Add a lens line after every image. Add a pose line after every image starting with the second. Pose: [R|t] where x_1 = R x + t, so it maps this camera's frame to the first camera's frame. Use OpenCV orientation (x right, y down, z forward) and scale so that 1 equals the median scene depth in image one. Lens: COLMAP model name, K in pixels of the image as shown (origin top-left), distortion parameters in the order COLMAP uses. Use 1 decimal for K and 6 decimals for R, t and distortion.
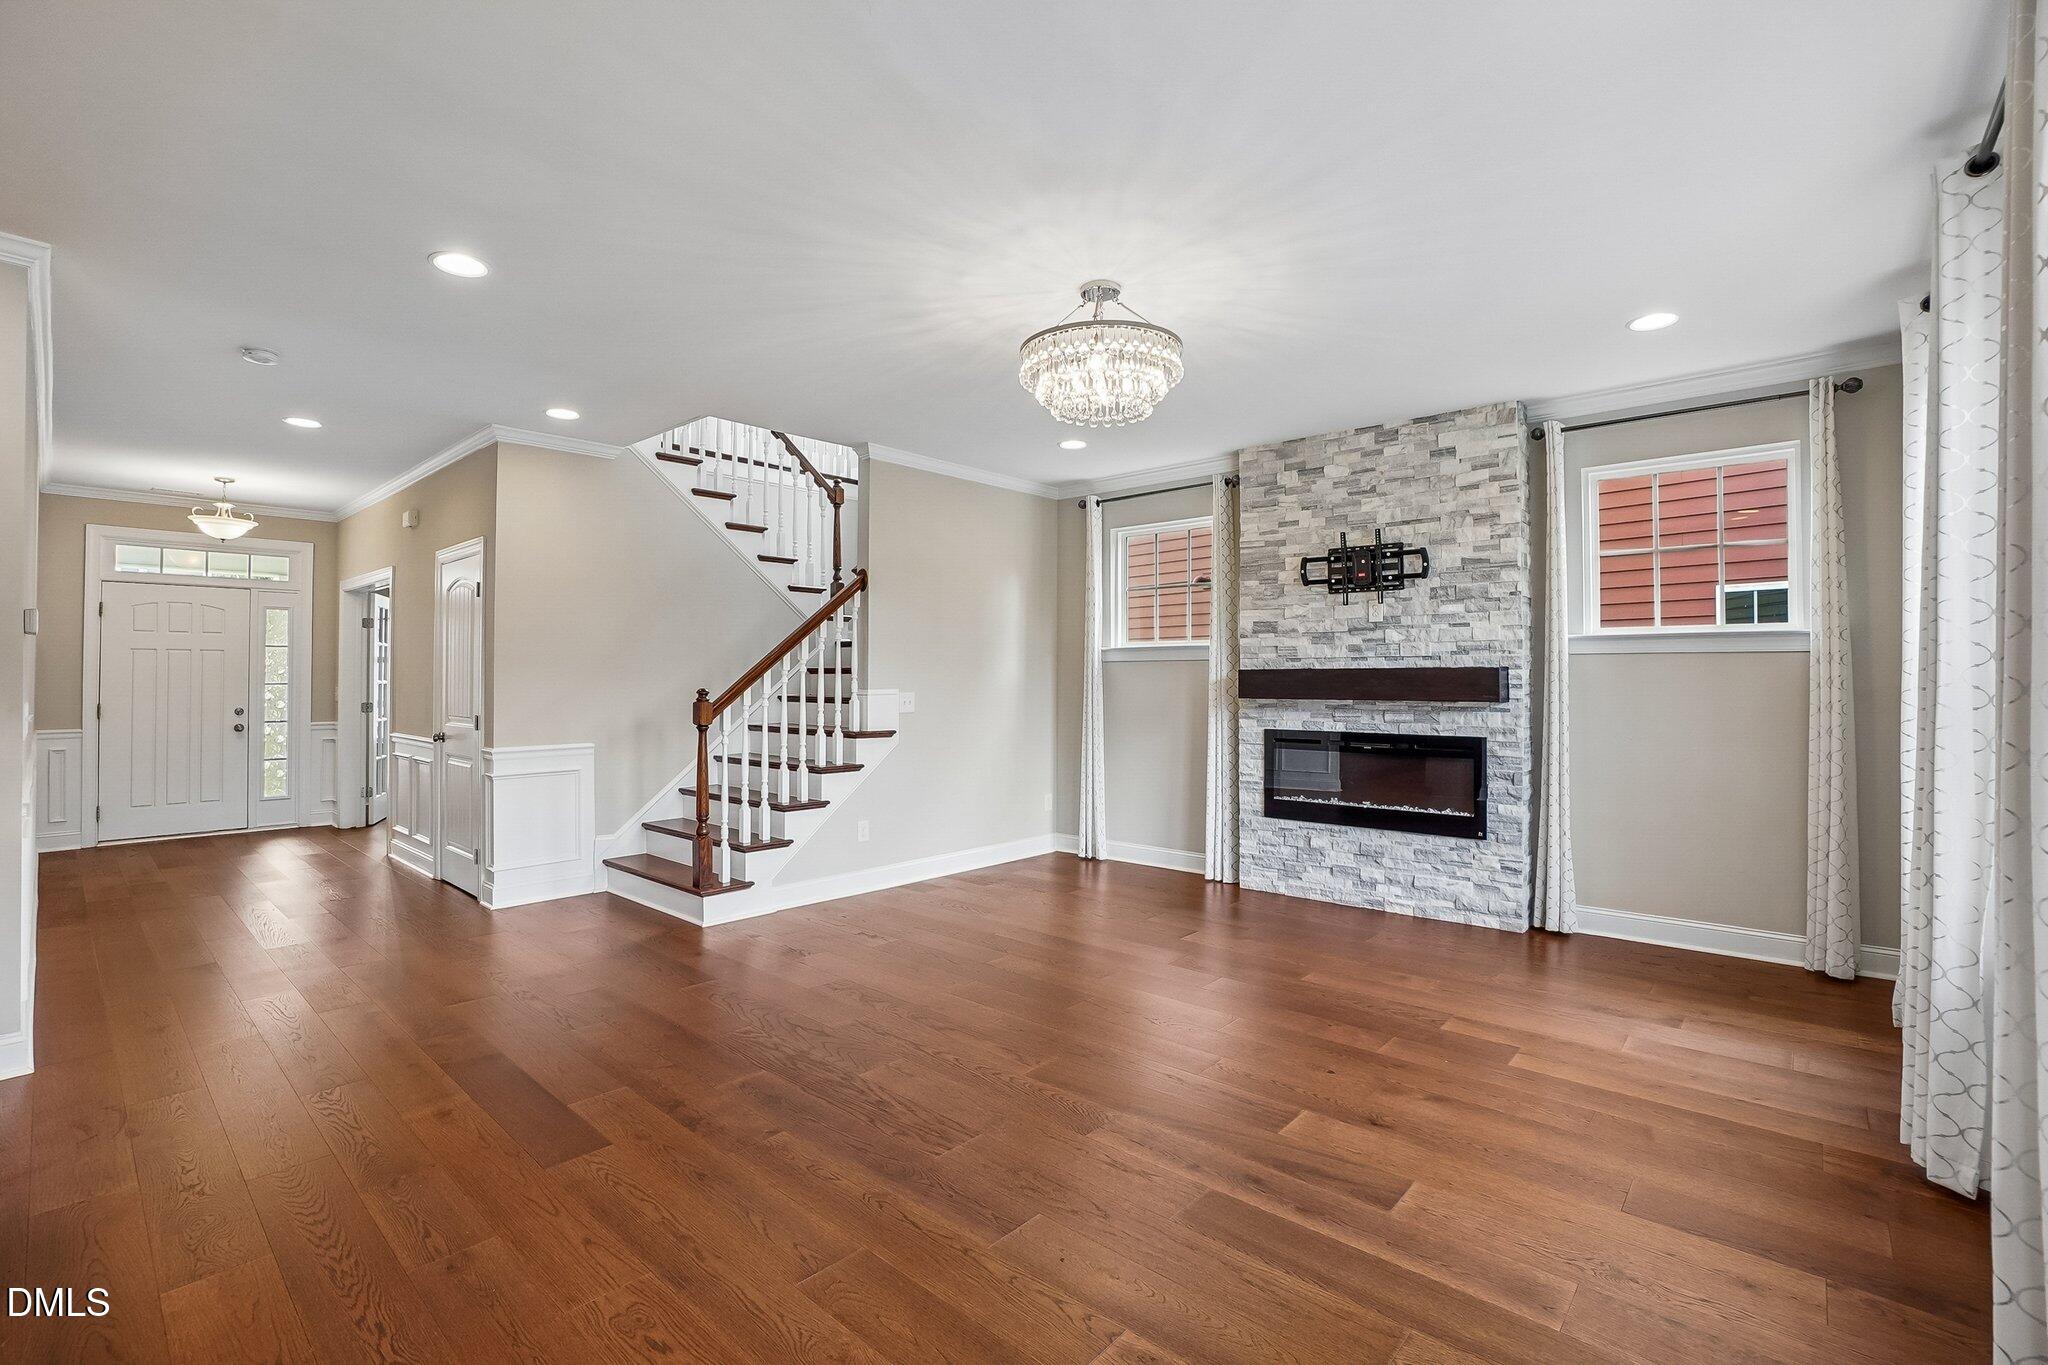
lens RADIAL K [[931.1, 0, 978.8], [0, 931.1, 666.7], [0, 0, 1]] dist [-0.041804, 0.013442]
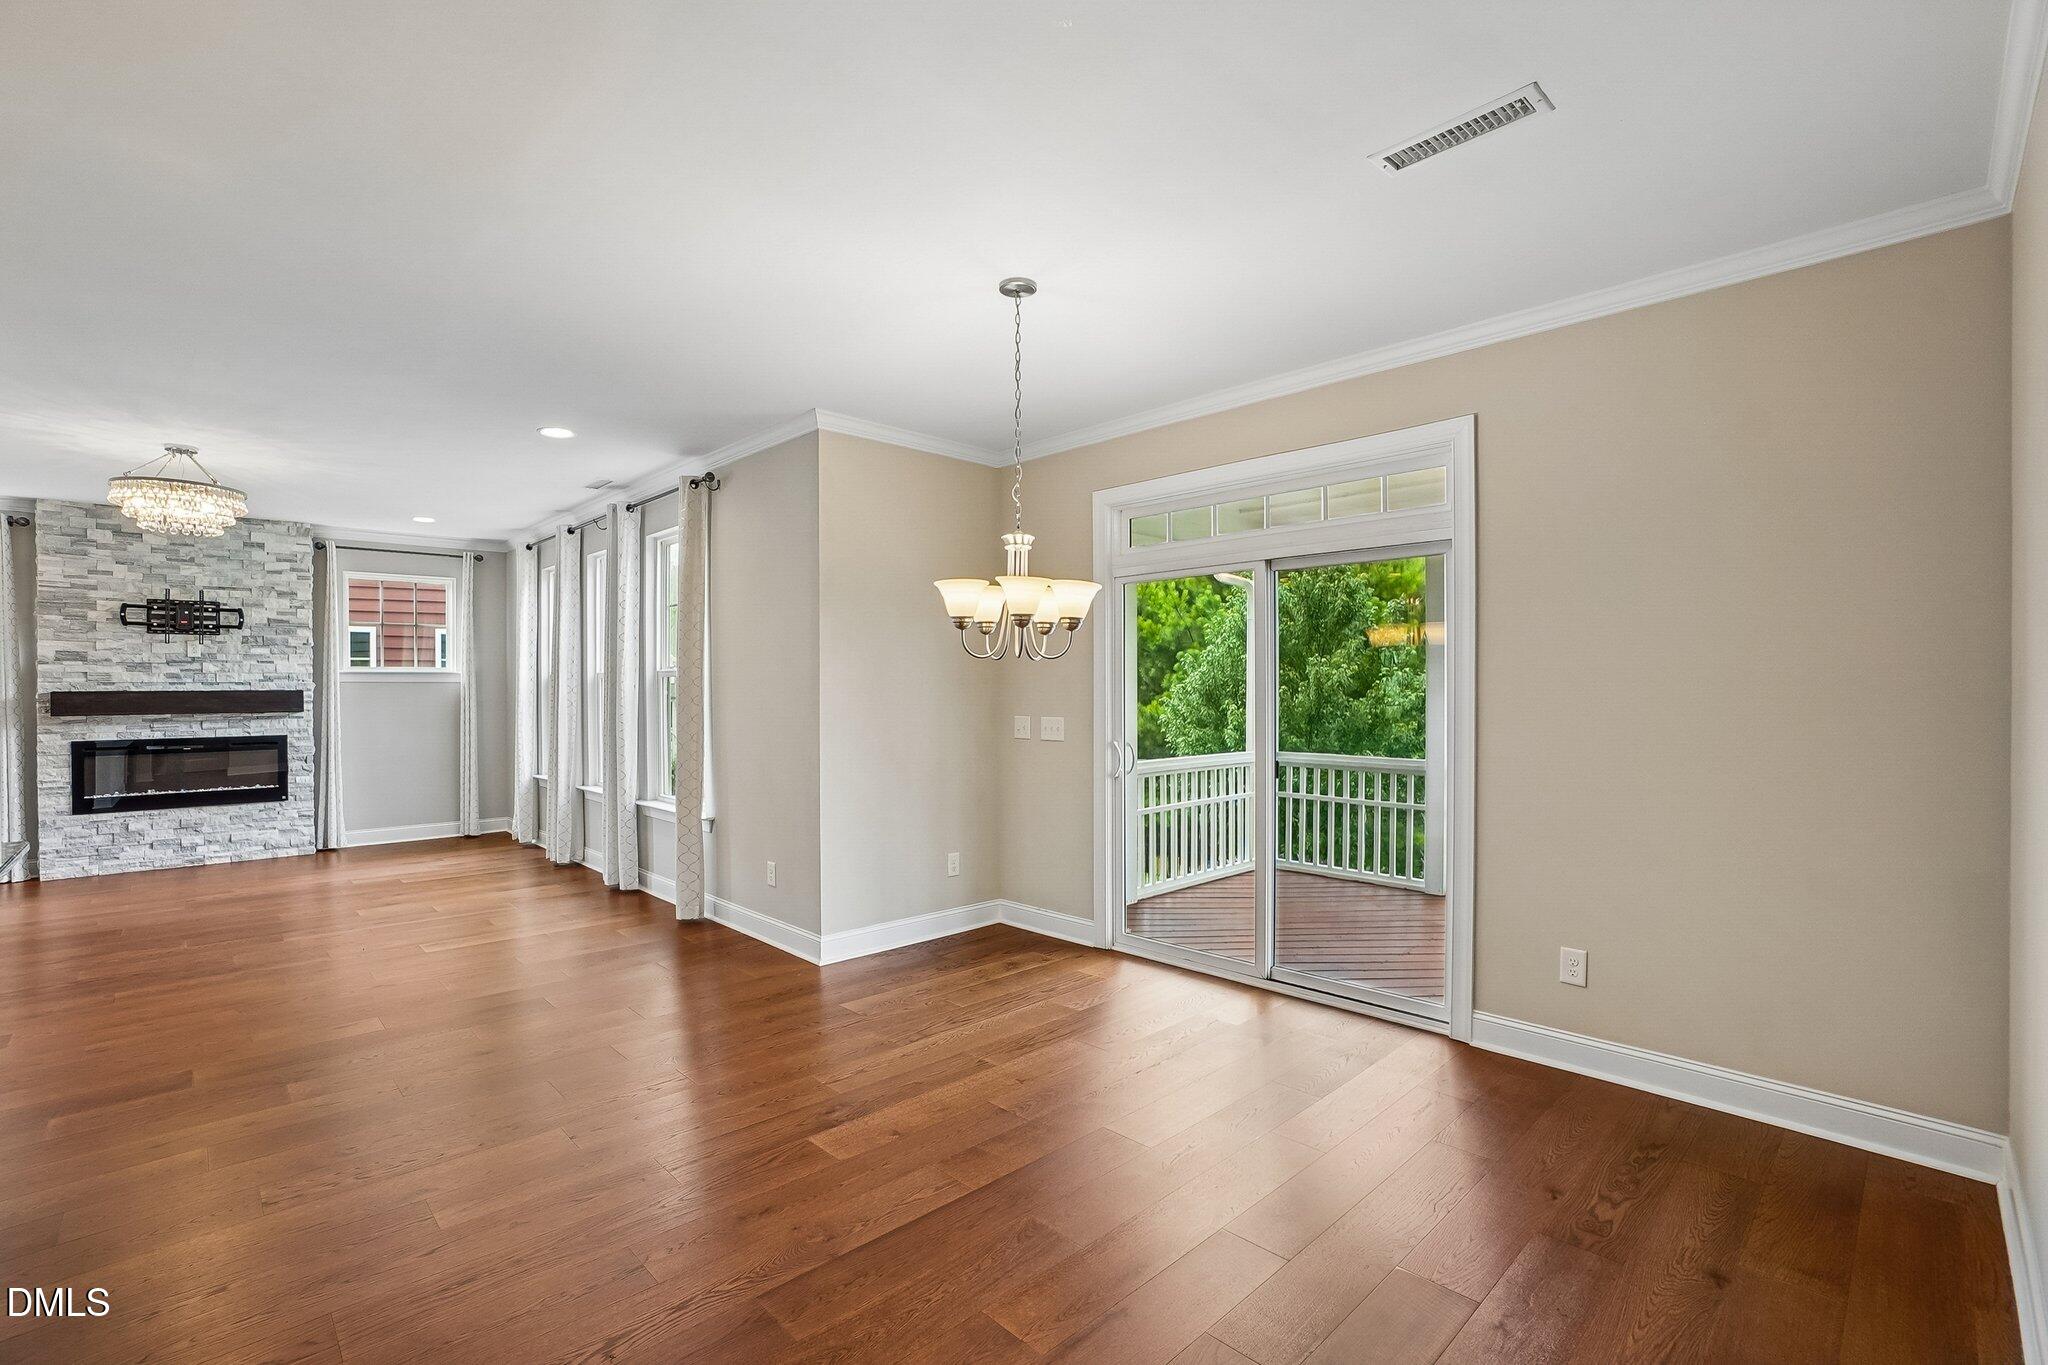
lens RADIAL K [[931.1, 0, 1032.3], [0, 931.1, 682.1], [0, 0, 1]] dist [-0.041804, 0.013442]
pose [[0.055303, 0.002157, 0.998467, -0.864771], [-0.009821, 0.999950, -0.001617, -0.021425], [-0.998421, -0.009717, 0.055322, -0.326900]]
